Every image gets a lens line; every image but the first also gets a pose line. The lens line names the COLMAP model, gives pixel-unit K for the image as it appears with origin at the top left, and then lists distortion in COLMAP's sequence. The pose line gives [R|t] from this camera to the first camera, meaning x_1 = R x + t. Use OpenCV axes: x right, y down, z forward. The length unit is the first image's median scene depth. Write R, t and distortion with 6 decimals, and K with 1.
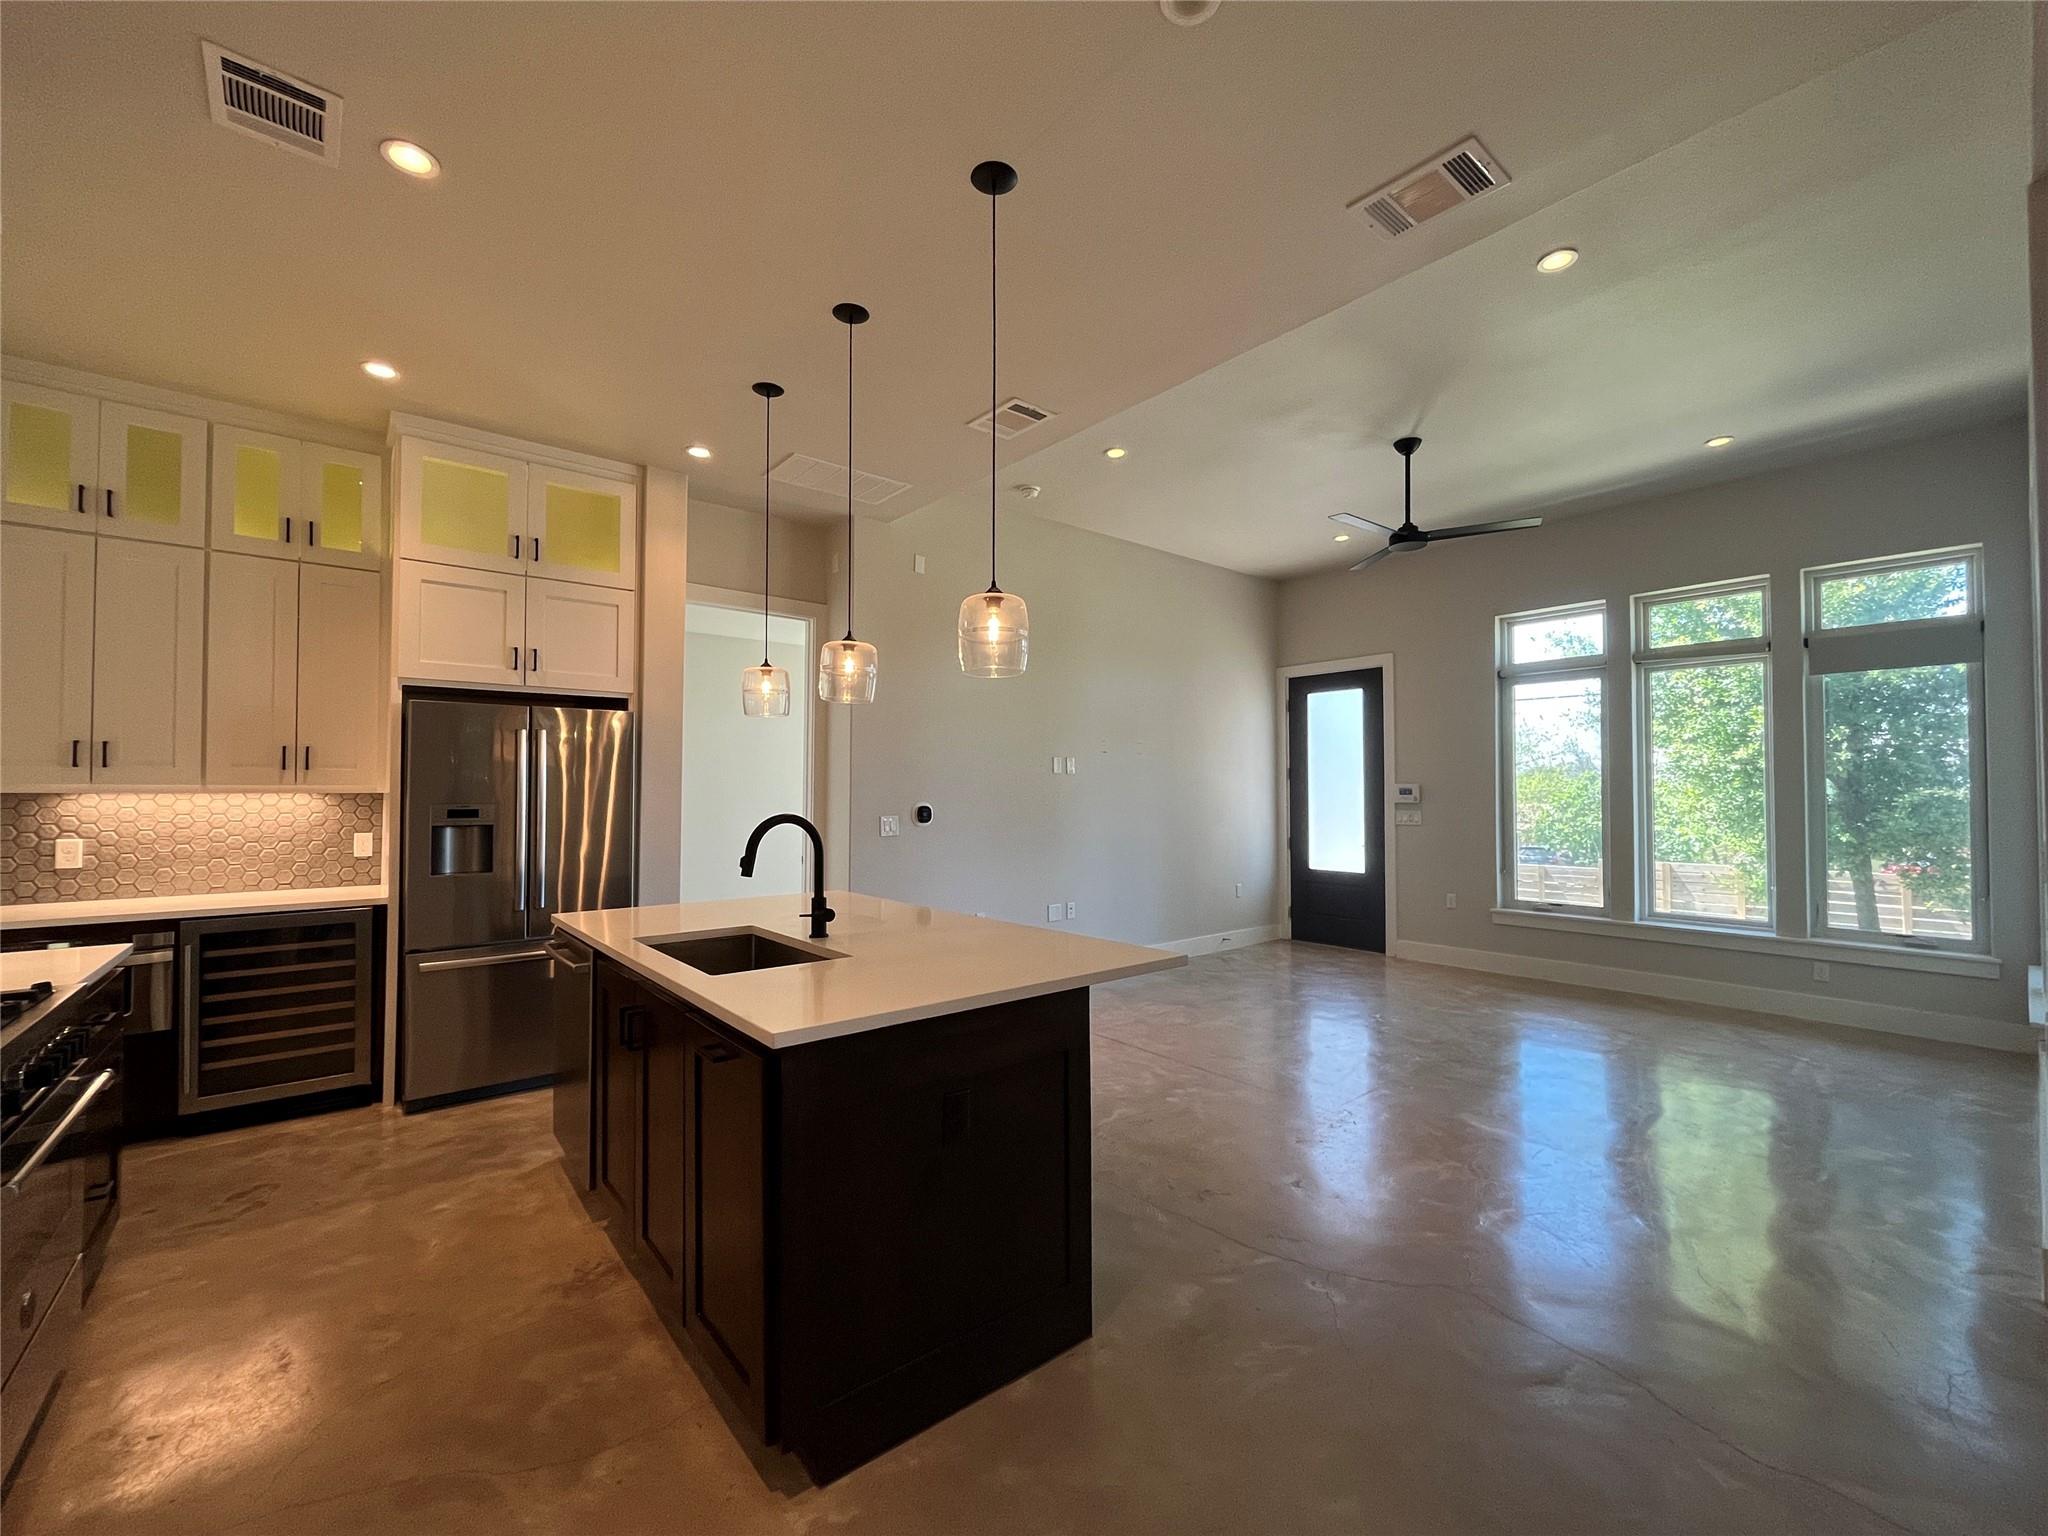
lens RADIAL K [[839.3, 0, 1021.8], [0, 839.3, 772.8], [0, 0, 1]] dist [-0.001495, -0.001439]
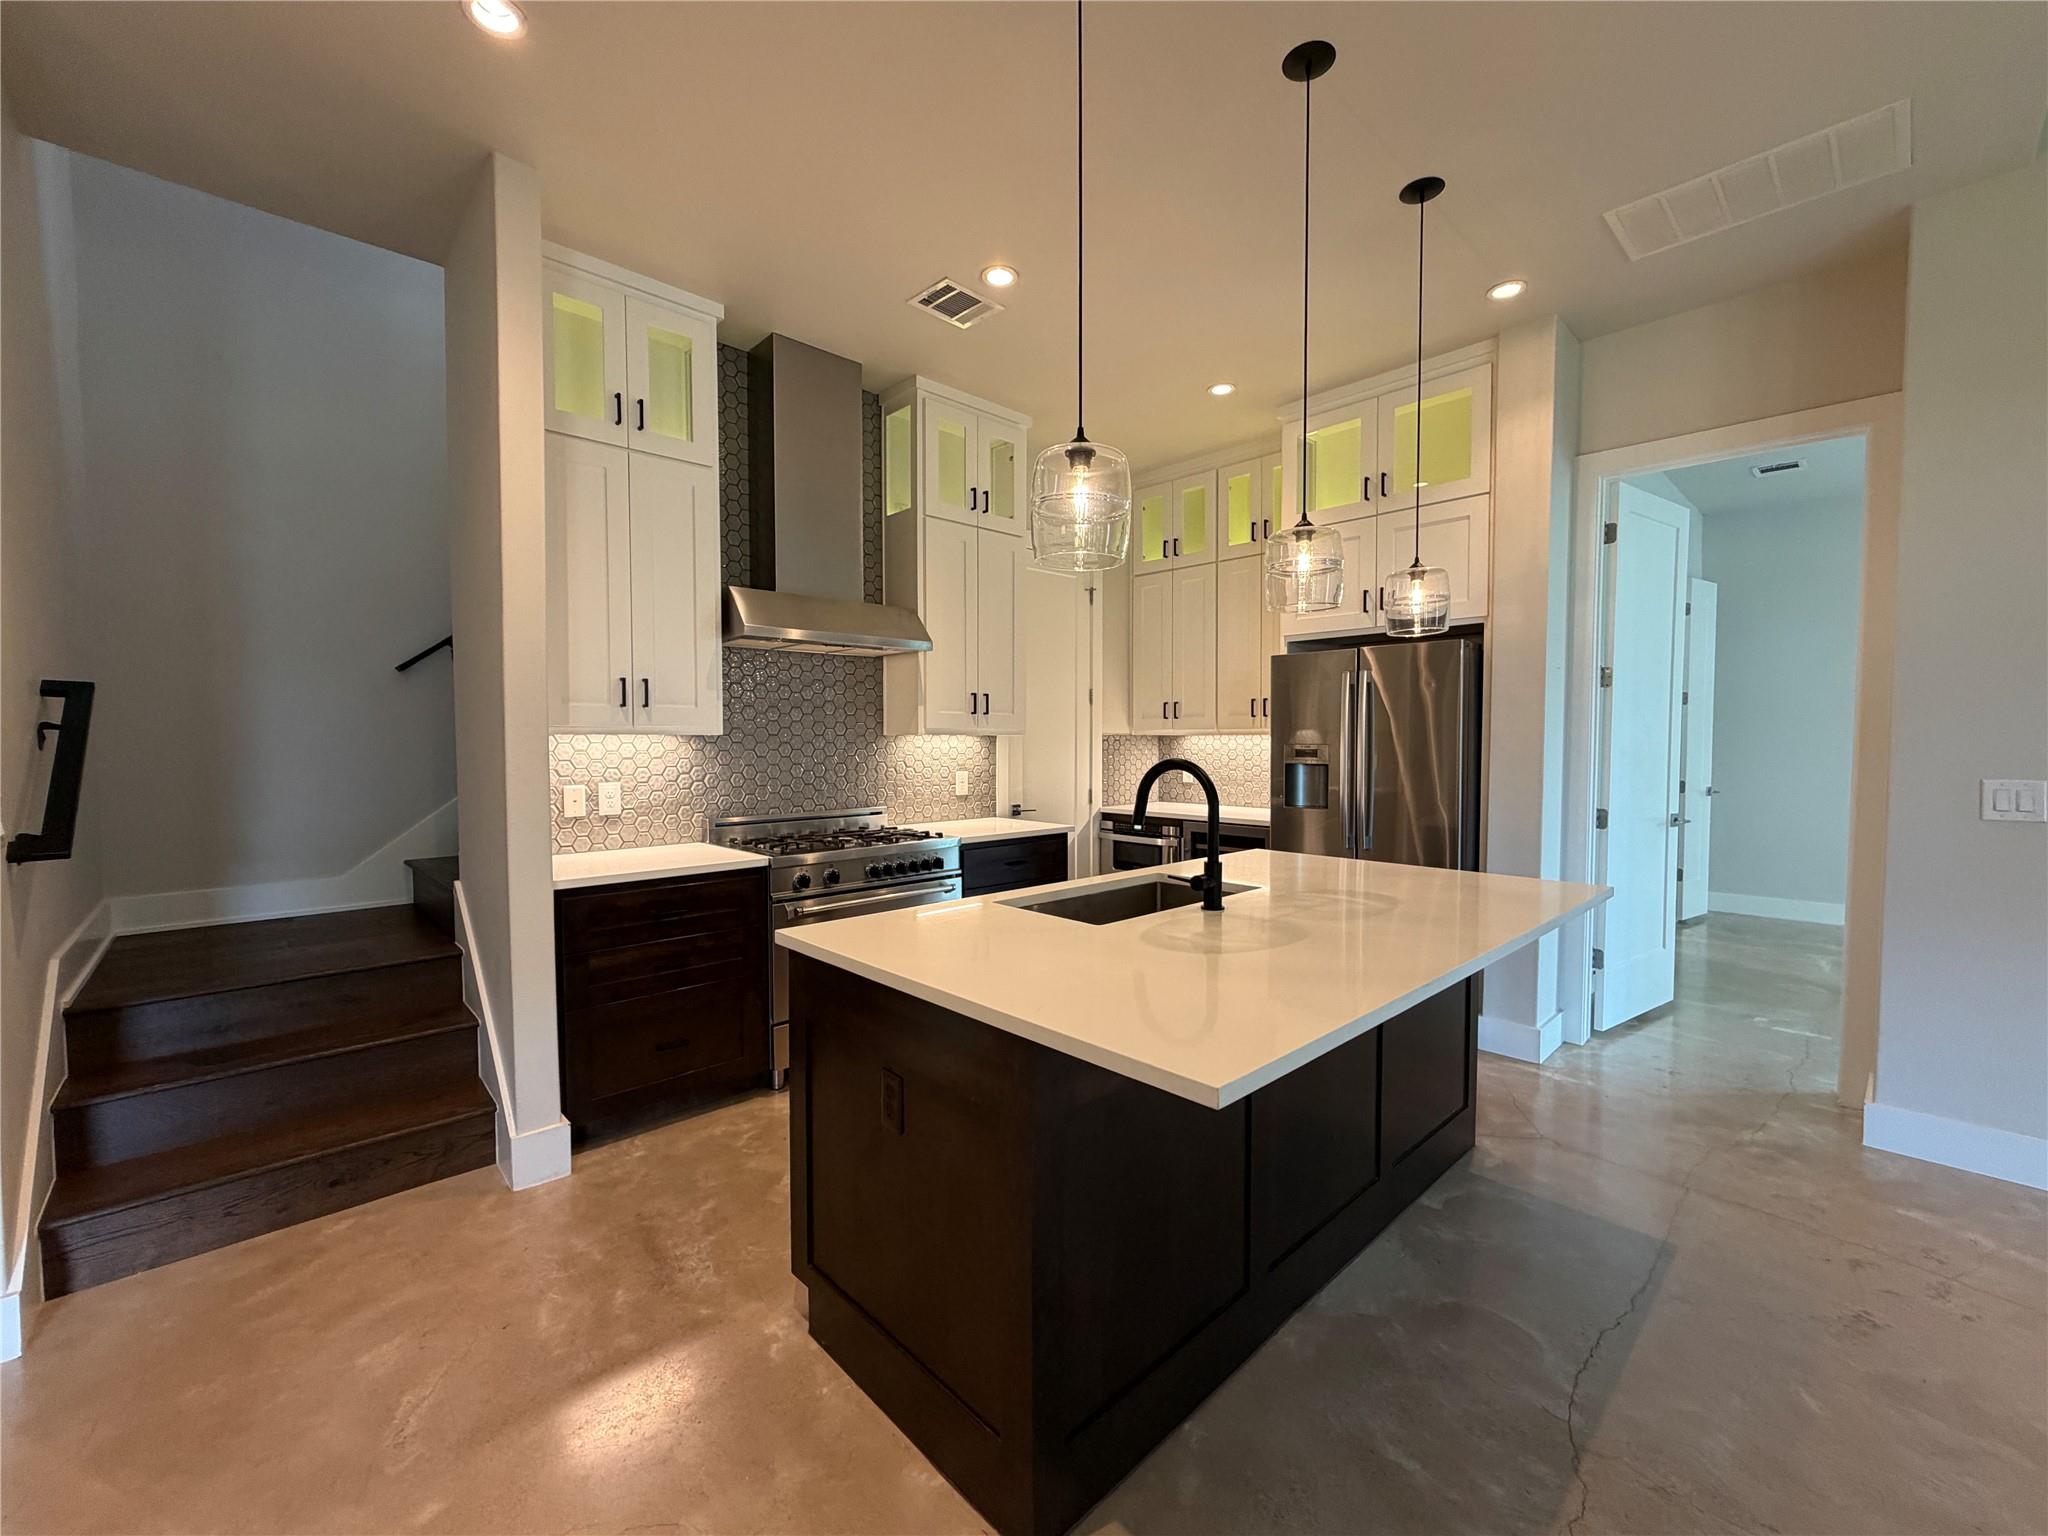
lens RADIAL K [[833.3, 0, 1021.3], [0, 833.3, 766.3], [0, 0, 1]] dist [0.000574, 0.000577]
pose [[0.068518, 0.036851, -0.996969, 0.396854], [0.025826, 0.998917, 0.038698, 0.013196], [0.997316, -0.028400, 0.067492, 0.541290]]
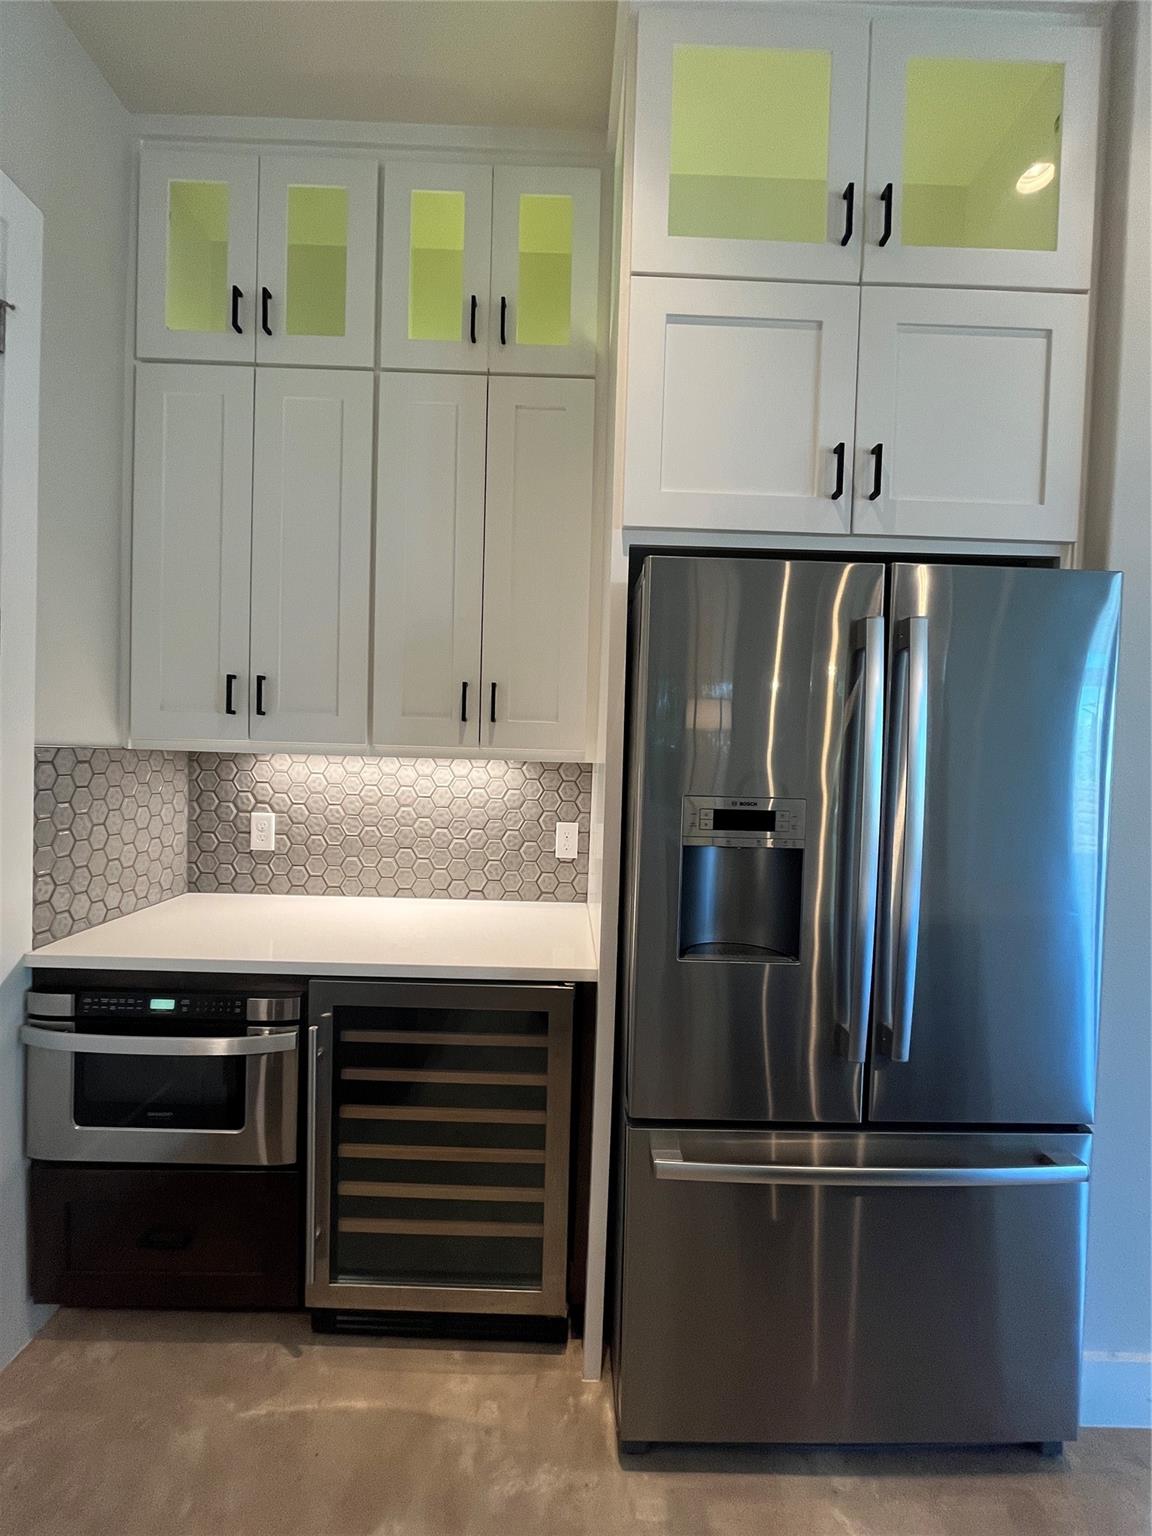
lens RADIAL K [[629.5, 0, 572.3], [0, 629.5, 768.9], [0, 0, 1]] dist [-0.001495, -0.001439]
pose [[0.779330, 0.037458, -0.625493, -0.526312], [-0.016405, 0.999089, 0.039391, 0.011329], [0.626399, -0.020438, 0.779234, 0.684906]]
